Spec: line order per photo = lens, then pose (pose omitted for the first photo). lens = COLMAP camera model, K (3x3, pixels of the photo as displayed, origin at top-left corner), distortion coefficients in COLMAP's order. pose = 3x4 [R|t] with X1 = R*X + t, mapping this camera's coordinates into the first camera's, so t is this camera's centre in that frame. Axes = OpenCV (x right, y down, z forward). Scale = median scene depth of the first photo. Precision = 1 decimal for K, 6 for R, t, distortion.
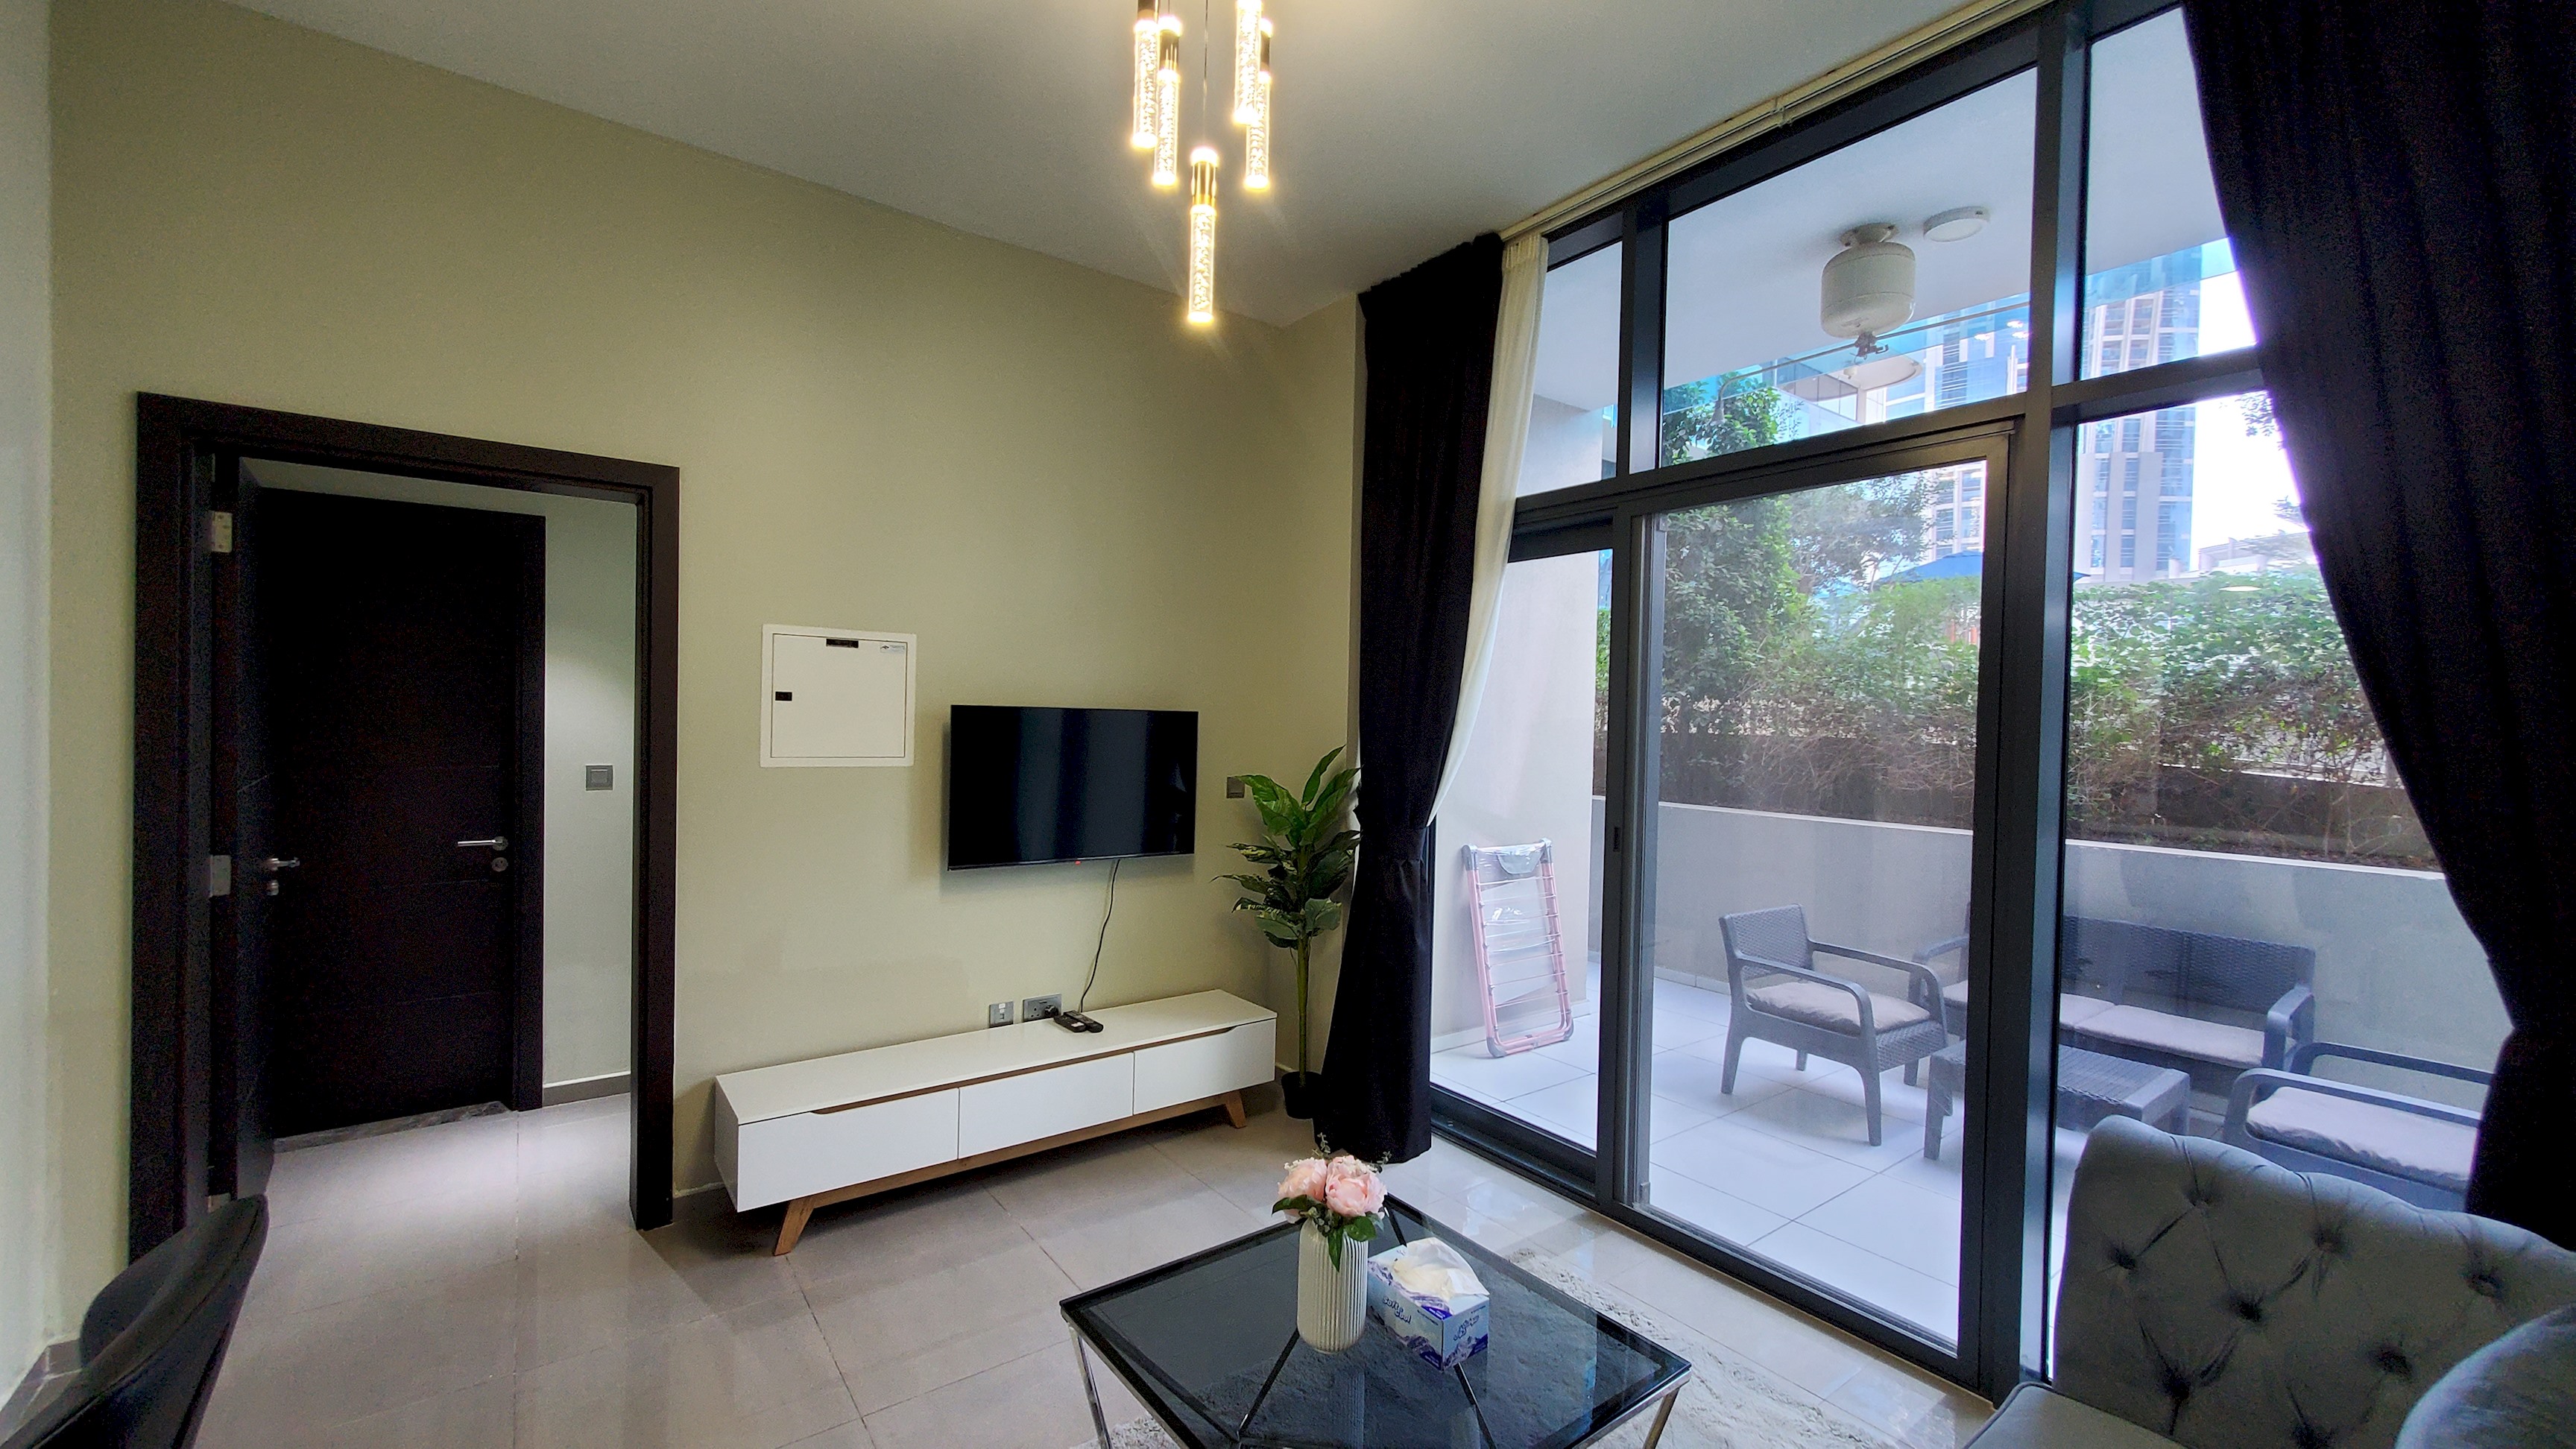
lens RADIAL K [[1020.4, 0, 1294.9], [0, 1020.4, 734.5], [0, 0, 1]] dist [0.000780, 0.000172]
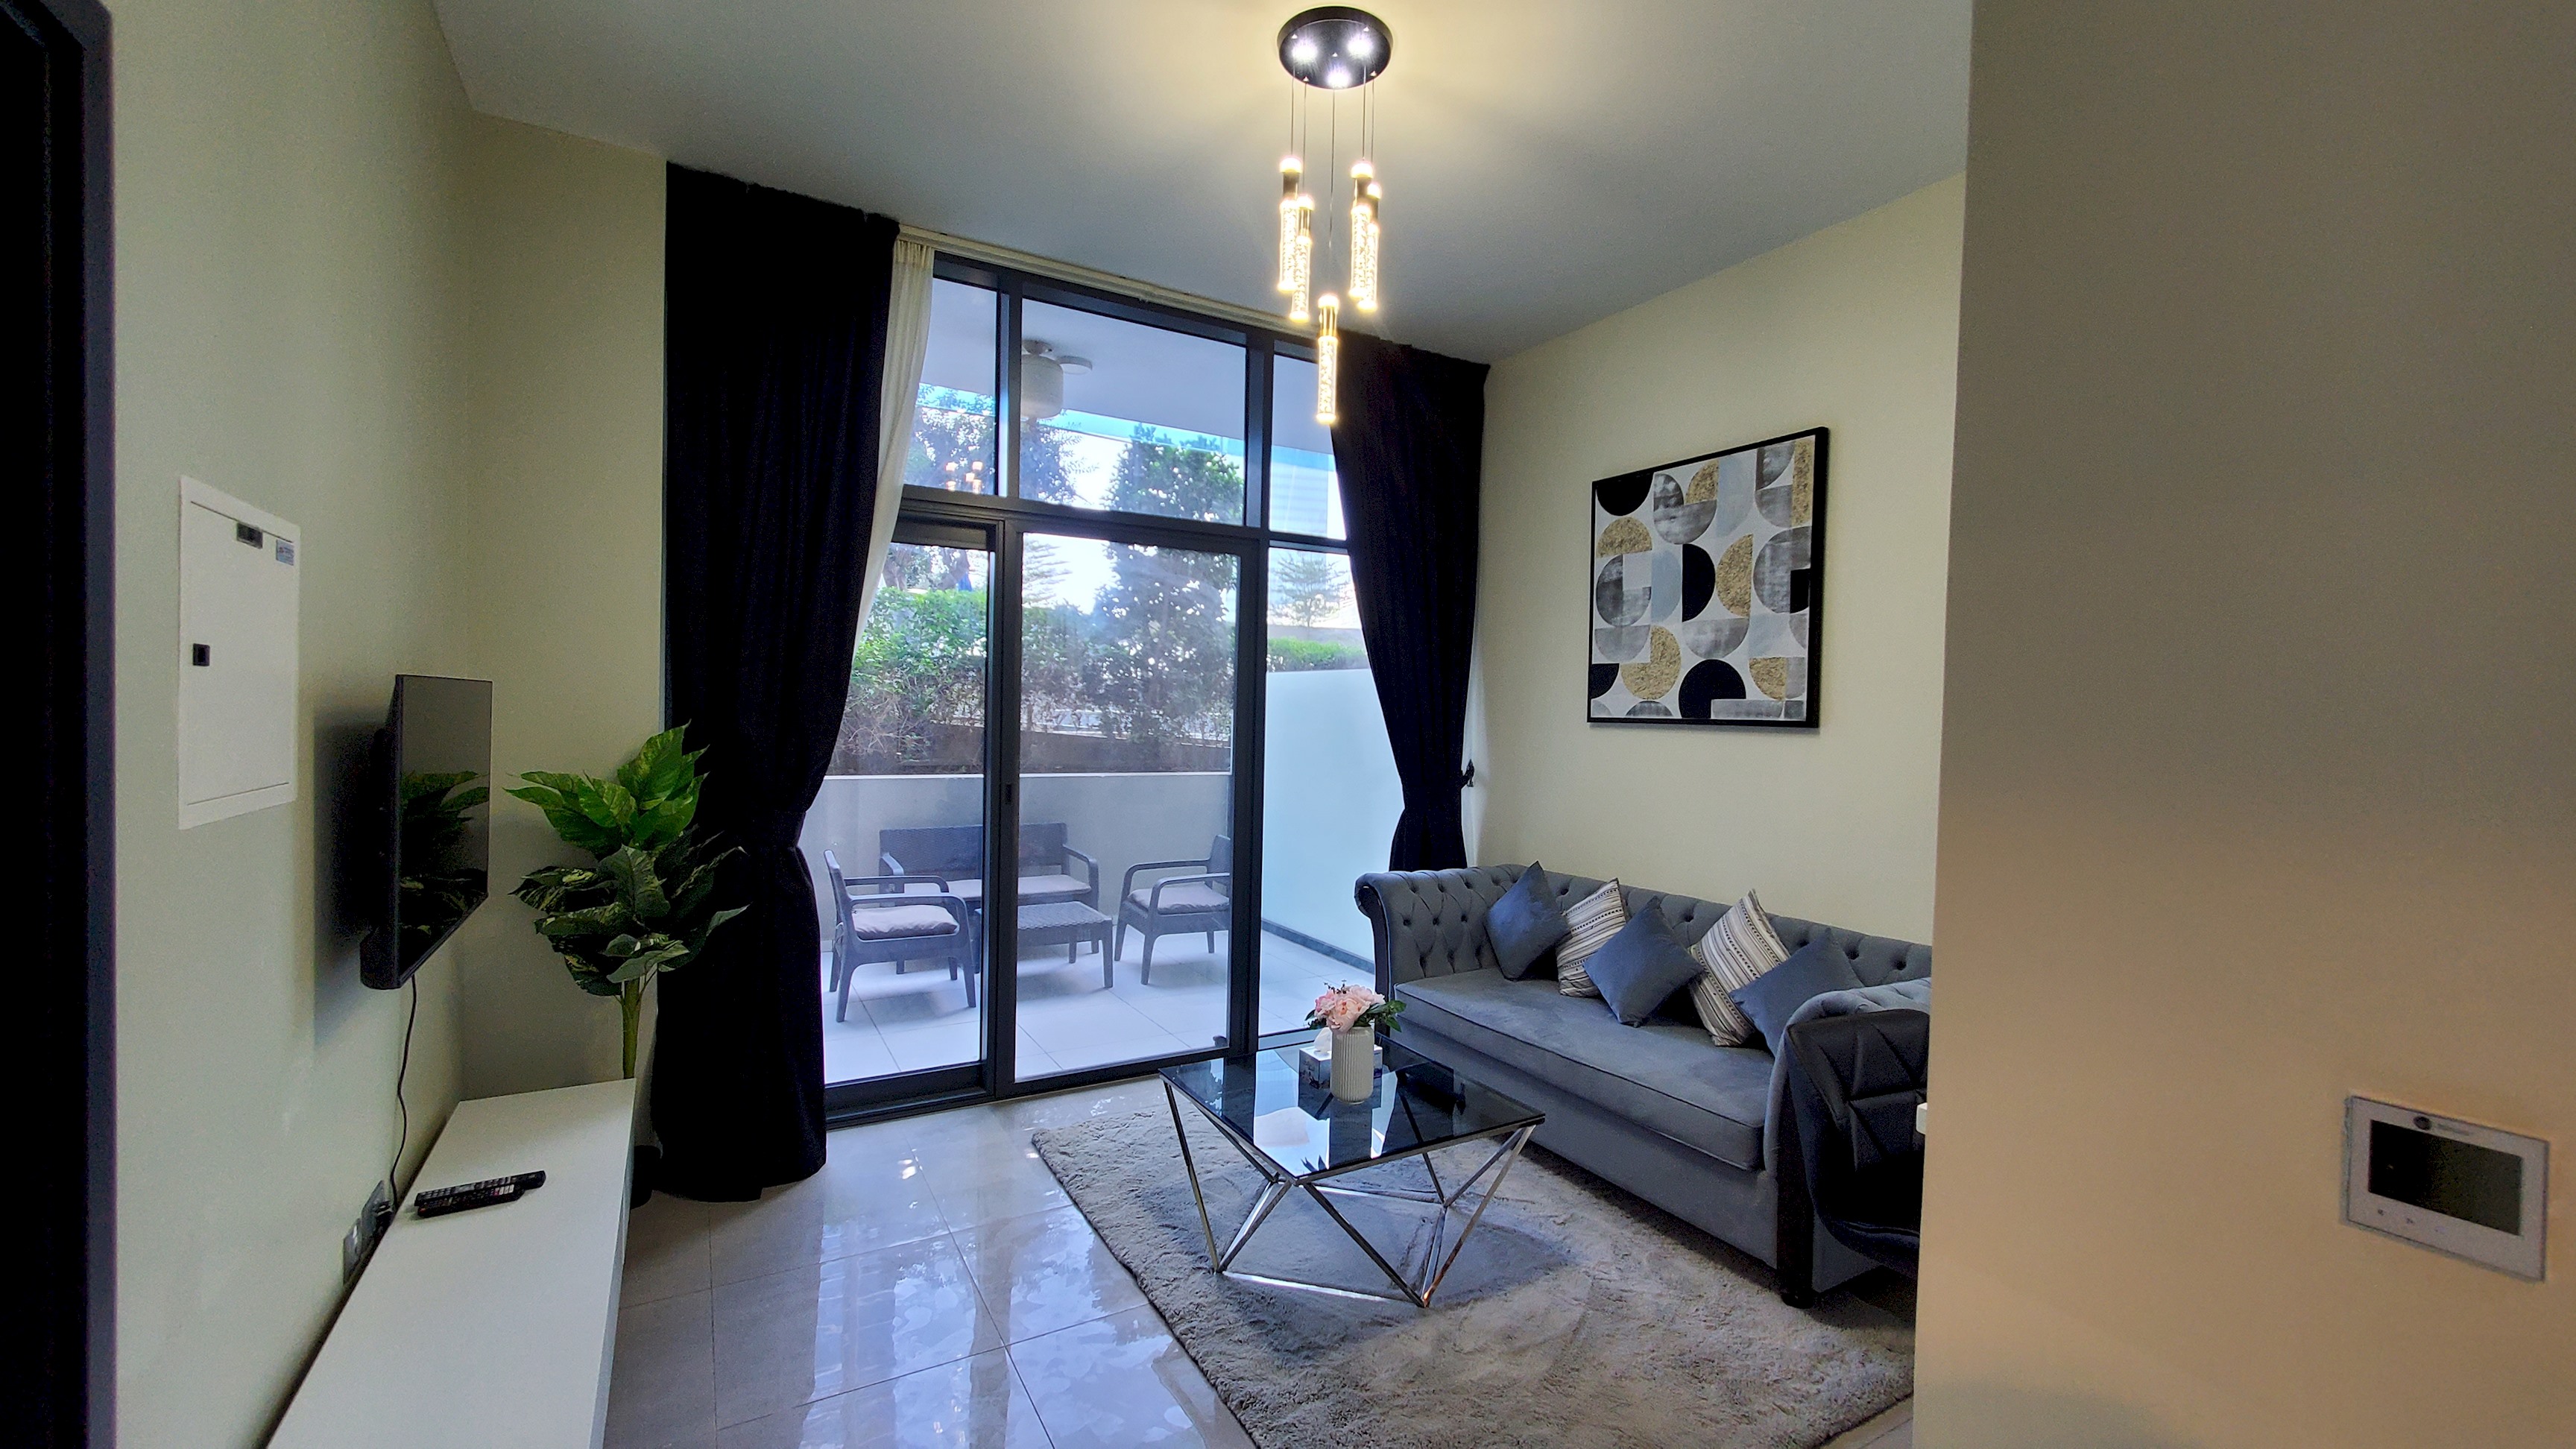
lens RADIAL K [[1026.6, 0, 1297.5], [0, 1026.6, 732.9], [0, 0, 1]] dist [-0.000696, -0.000204]
pose [[0.108228, -0.041116, 0.993275, -0.764224], [-0.004055, 0.999118, 0.041800, -0.021063], [-0.994118, -0.008551, 0.107966, 0.455646]]
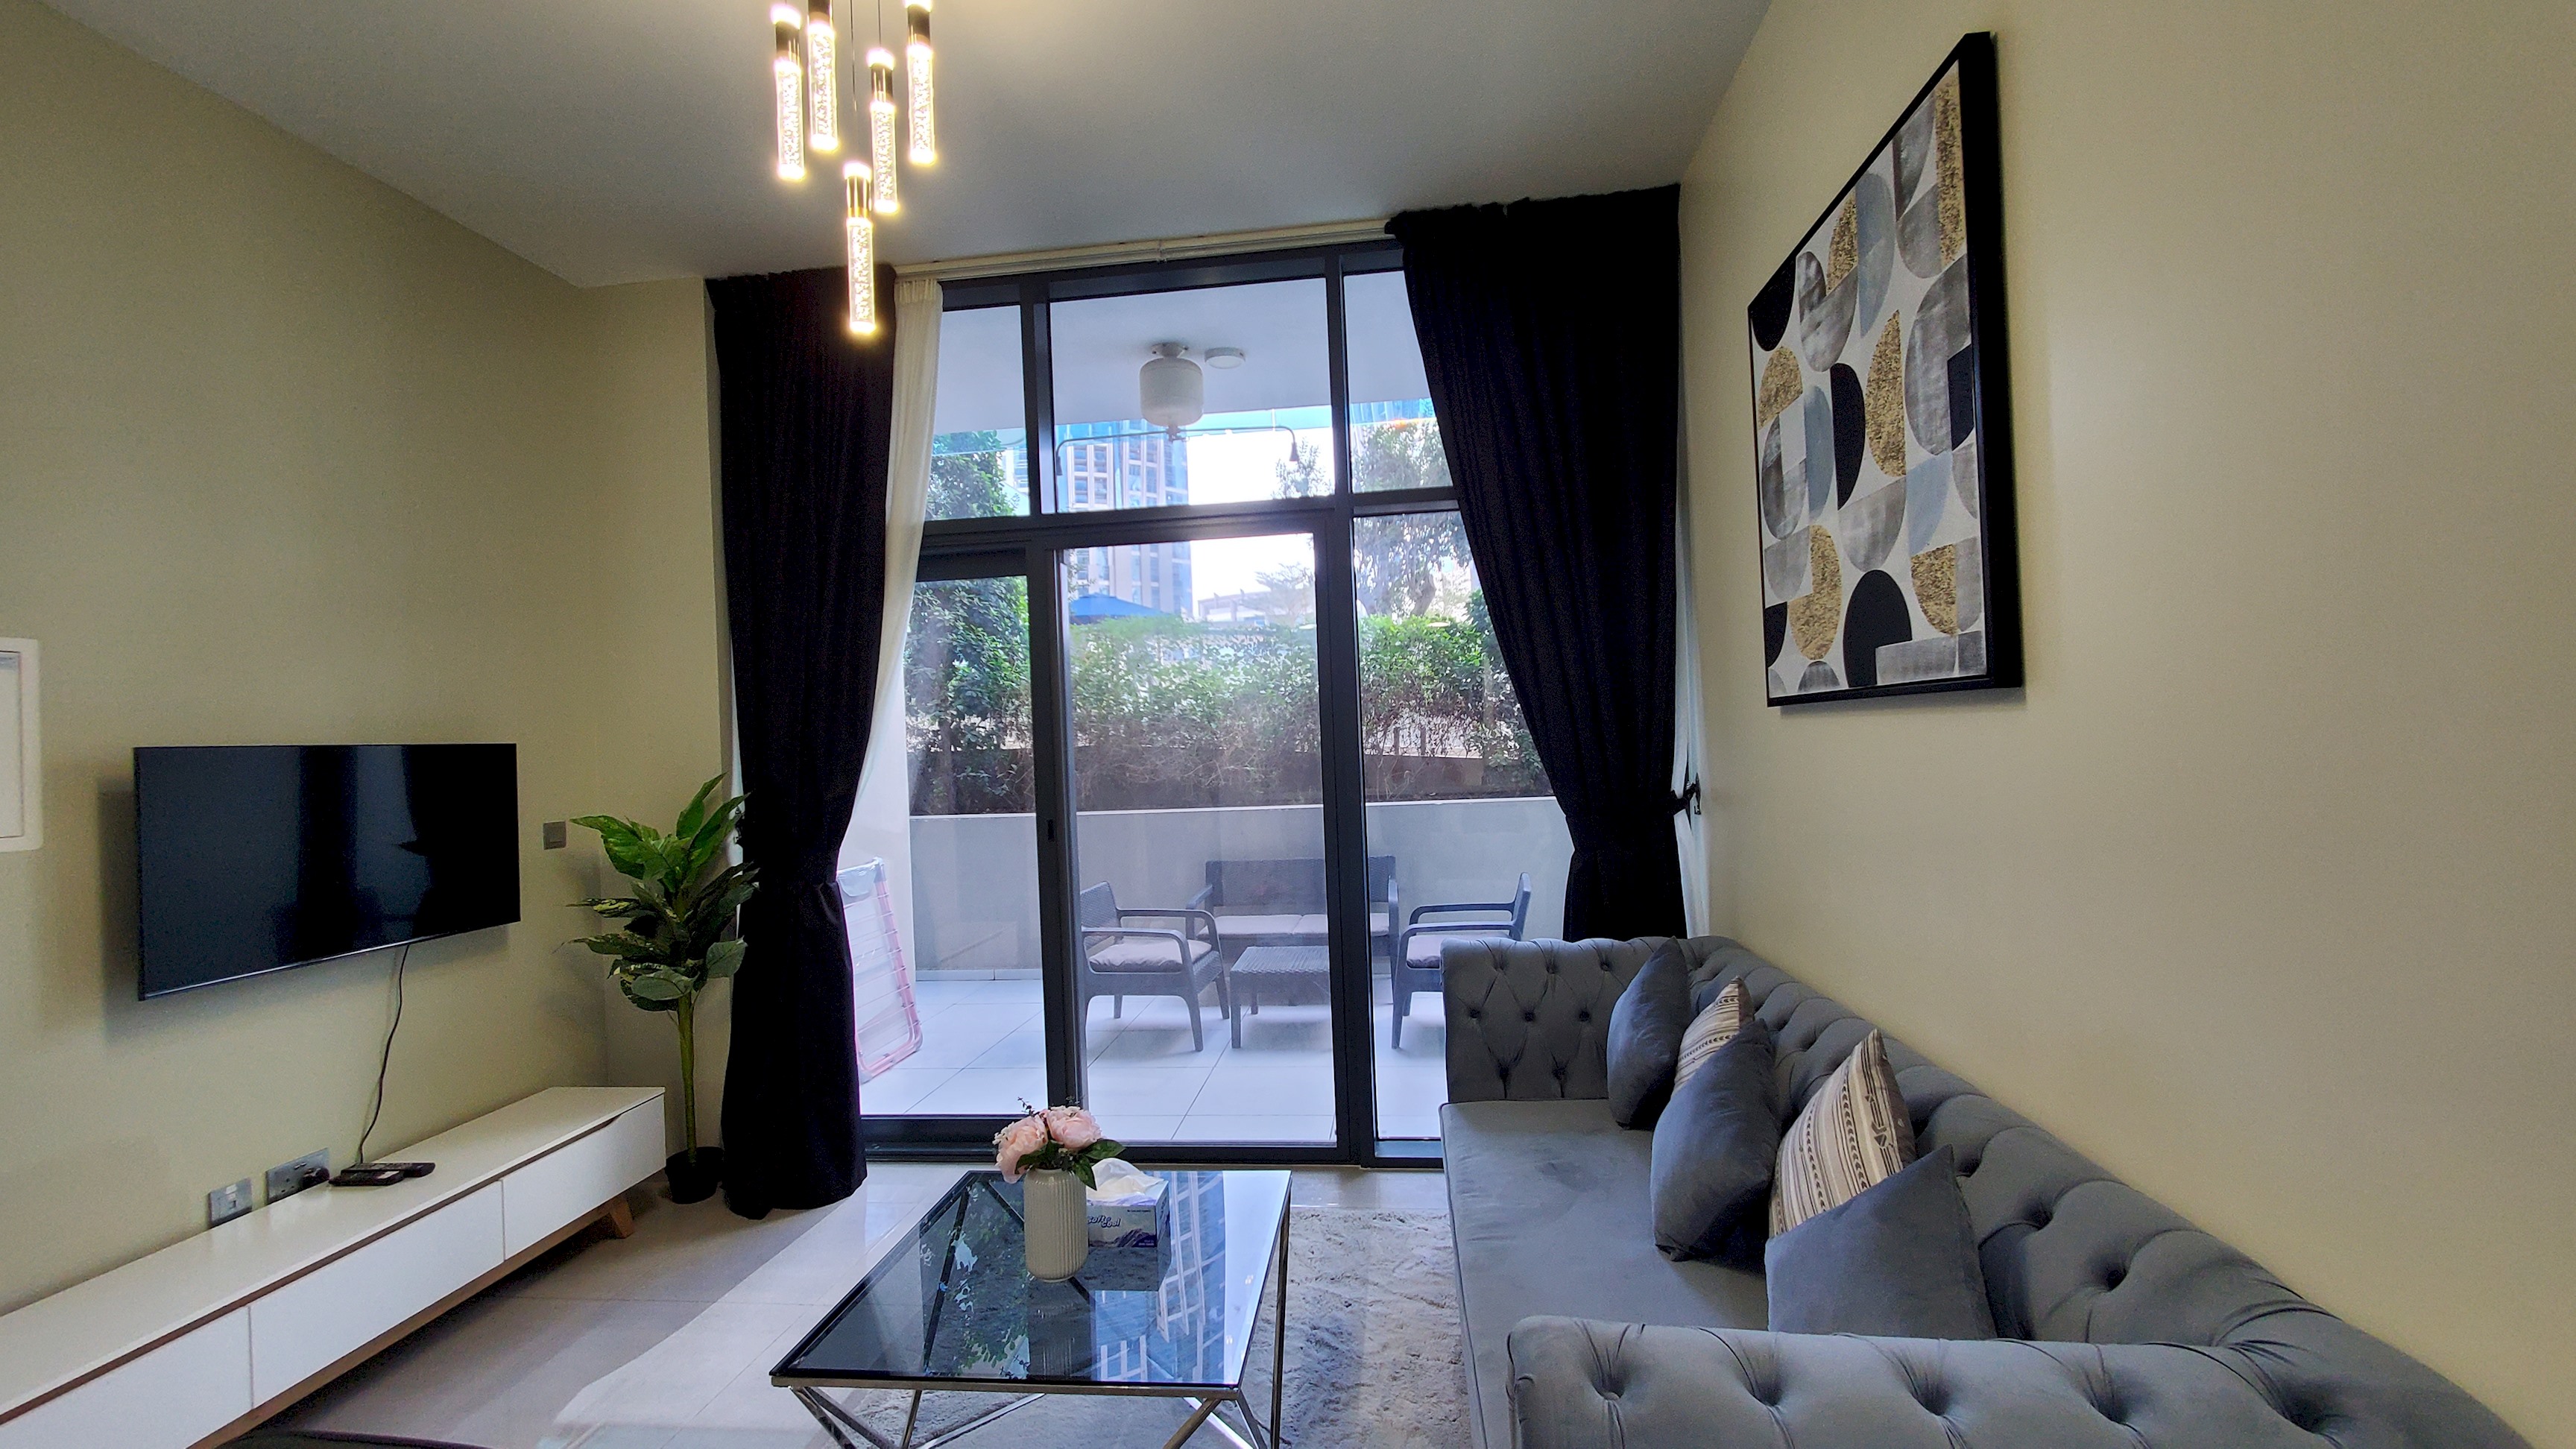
lens RADIAL K [[1026.6, 0, 1297.5], [0, 1026.6, 732.9], [0, 0, 1]] dist [-0.000696, -0.000204]
pose [[0.684391, -0.045432, 0.727698, -0.285818], [0.066967, 0.997755, -0.000689, 0.011369], [-0.726033, 0.049204, 0.685897, 0.004096]]
